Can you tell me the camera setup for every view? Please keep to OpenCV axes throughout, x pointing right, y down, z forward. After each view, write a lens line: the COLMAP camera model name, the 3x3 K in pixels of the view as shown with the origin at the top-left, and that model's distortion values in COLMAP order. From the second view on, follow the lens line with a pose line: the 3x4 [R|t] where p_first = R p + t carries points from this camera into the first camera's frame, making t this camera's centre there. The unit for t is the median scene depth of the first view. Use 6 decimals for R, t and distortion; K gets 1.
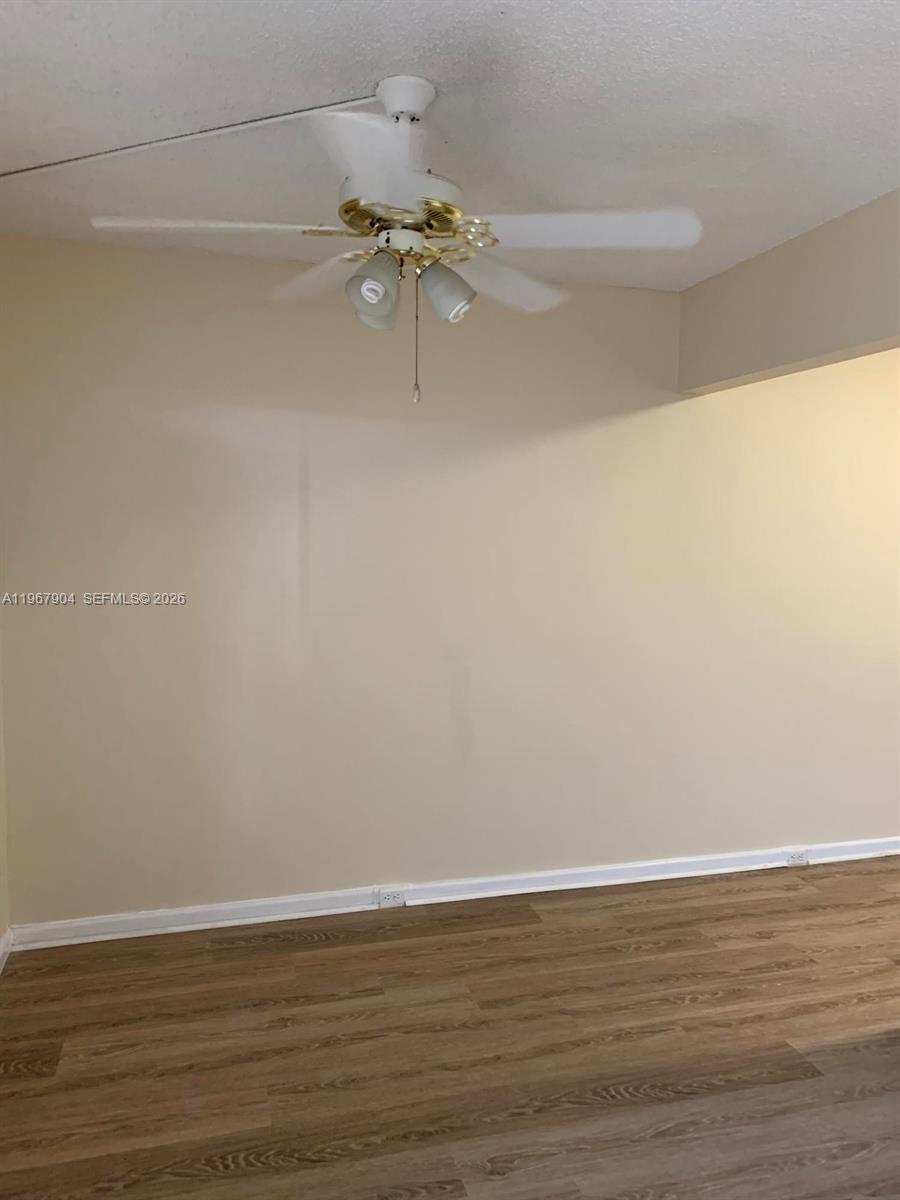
lens RADIAL K [[911.7, 0, 450.0], [0, 911.7, 600.2], [0, 0, 1]] dist [-0.003090, -0.000572]
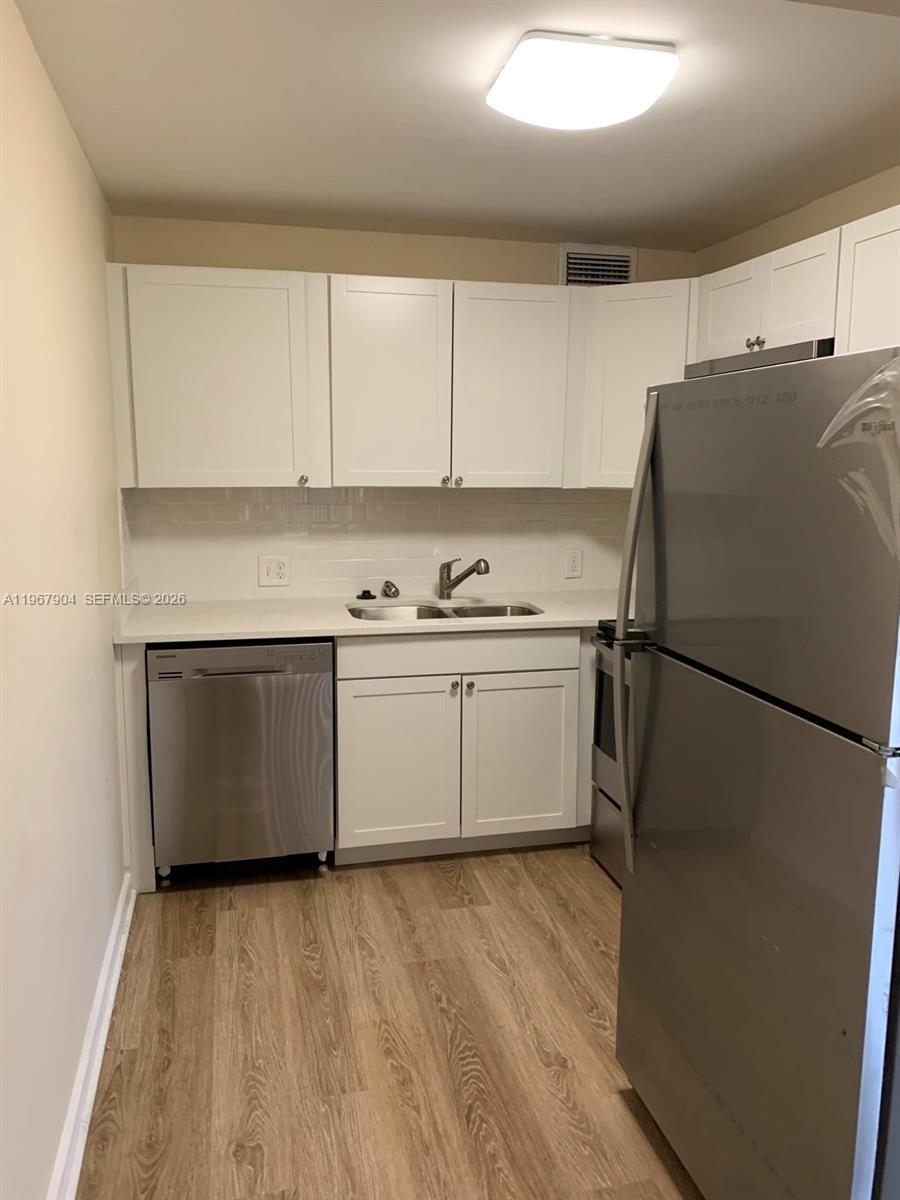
lens RADIAL K [[911.7, 0, 449.3], [0, 911.7, 599.3], [0, 0, 1]] dist [-0.003090, -0.000572]
pose [[-0.042447, 0.155992, -0.986846, 0.872195], [-0.086279, 0.983474, 0.159170, -0.104282], [0.995366, 0.091900, -0.028286, 1.133844]]
